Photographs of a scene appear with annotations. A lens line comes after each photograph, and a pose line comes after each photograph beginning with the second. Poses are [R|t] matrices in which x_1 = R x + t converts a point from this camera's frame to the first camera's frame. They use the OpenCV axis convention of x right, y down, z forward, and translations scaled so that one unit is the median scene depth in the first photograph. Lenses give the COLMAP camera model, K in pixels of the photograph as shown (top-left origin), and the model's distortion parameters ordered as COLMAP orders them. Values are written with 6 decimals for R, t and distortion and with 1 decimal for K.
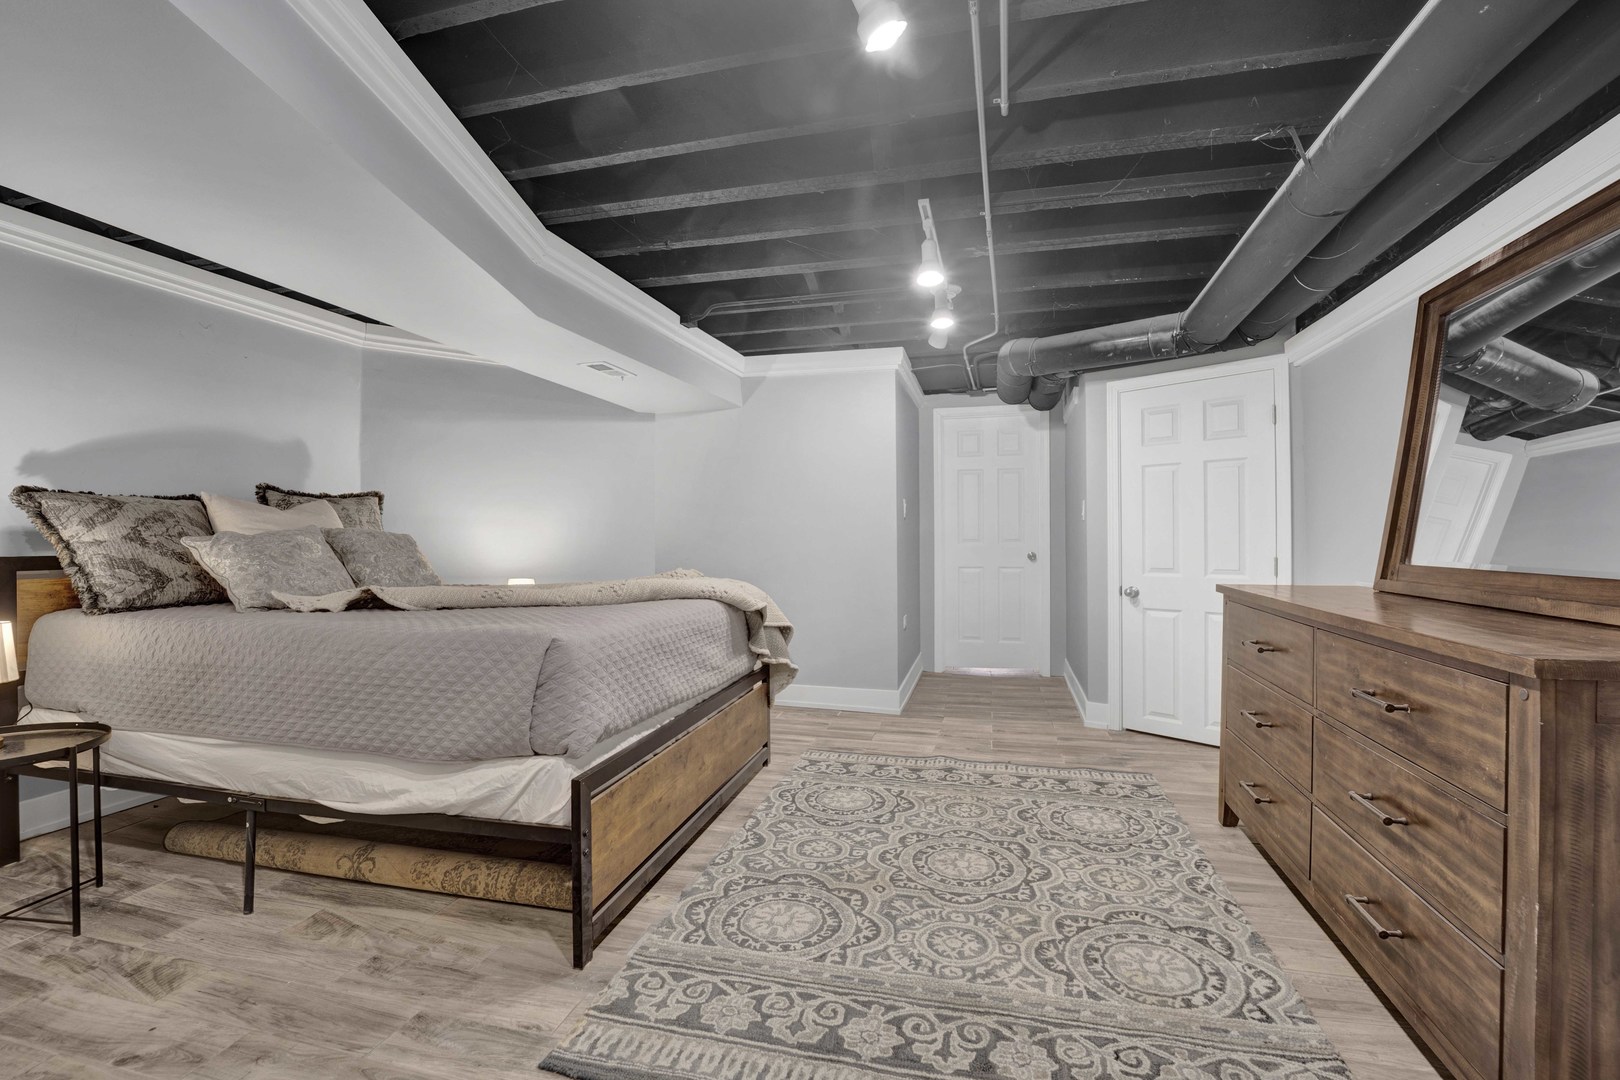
lens RADIAL K [[682.2, 0, 812.6], [0, 682.2, 548.7], [0, 0, 1]] dist [-0.021821, -0.000434]
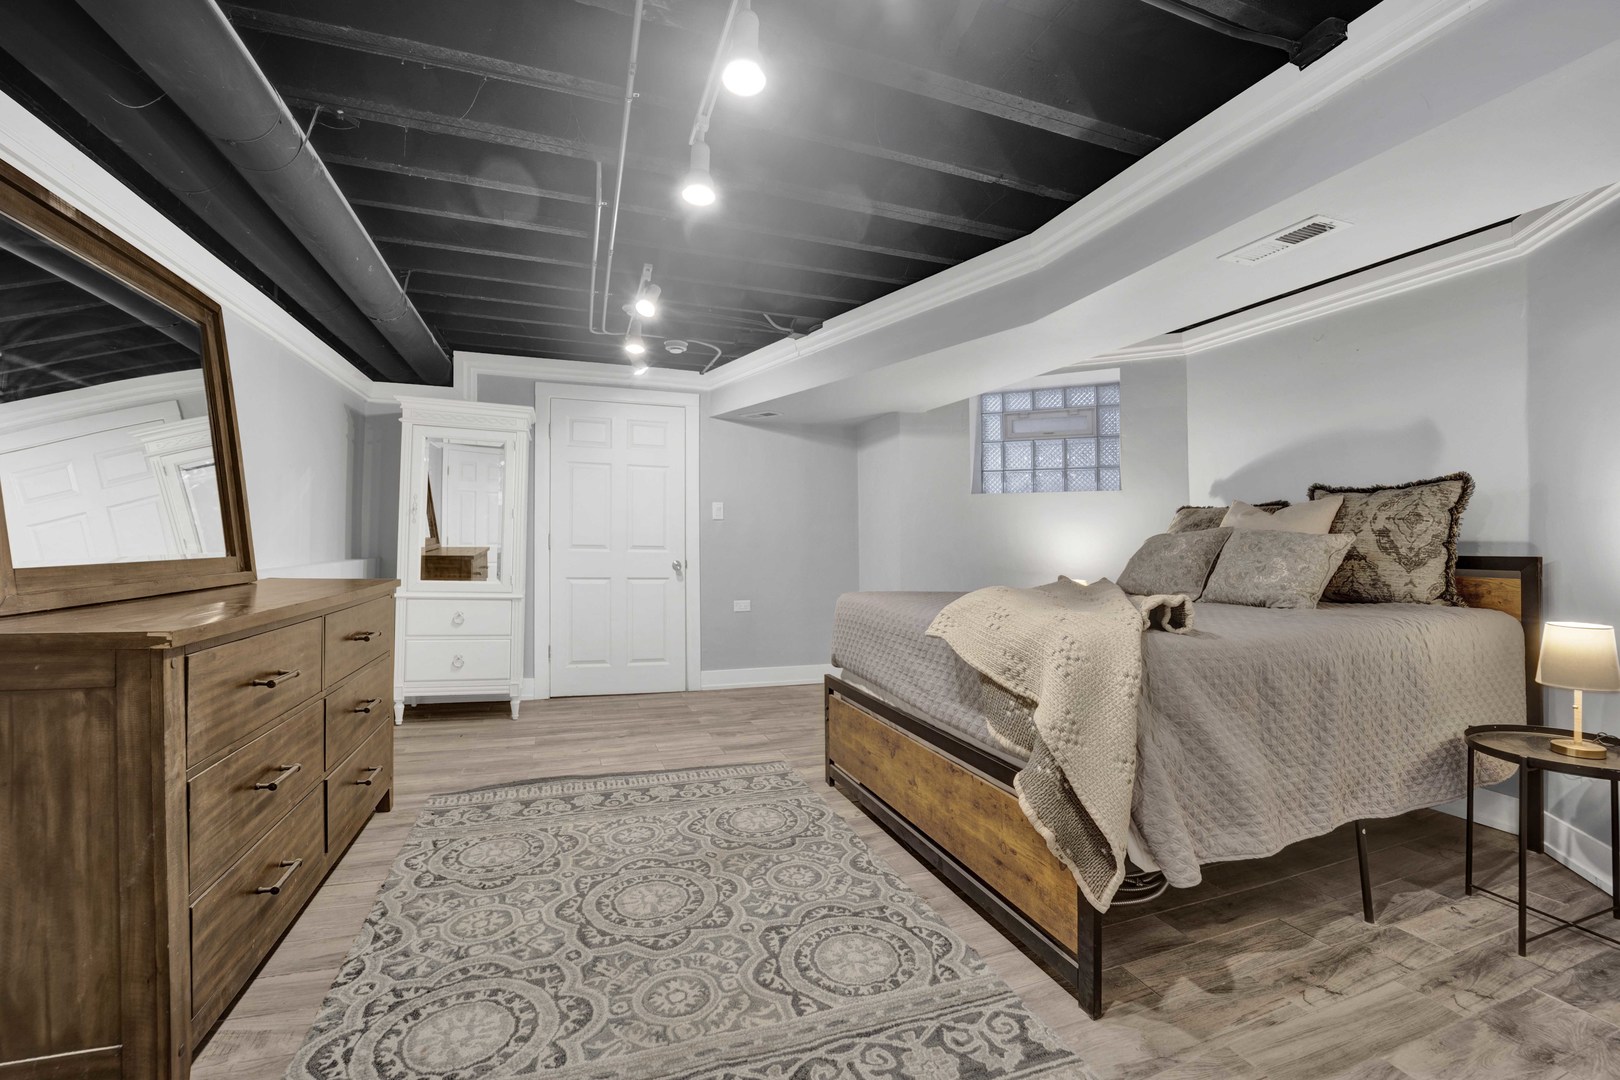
lens RADIAL K [[682.2, 0, 812.6], [0, 682.2, 548.7], [0, 0, 1]] dist [-0.021821, -0.000434]
pose [[-0.820696, -0.009881, -0.571280, 0.584090], [-0.031904, 0.999083, 0.028552, -0.056512], [0.570474, 0.041659, -0.820258, 1.898104]]
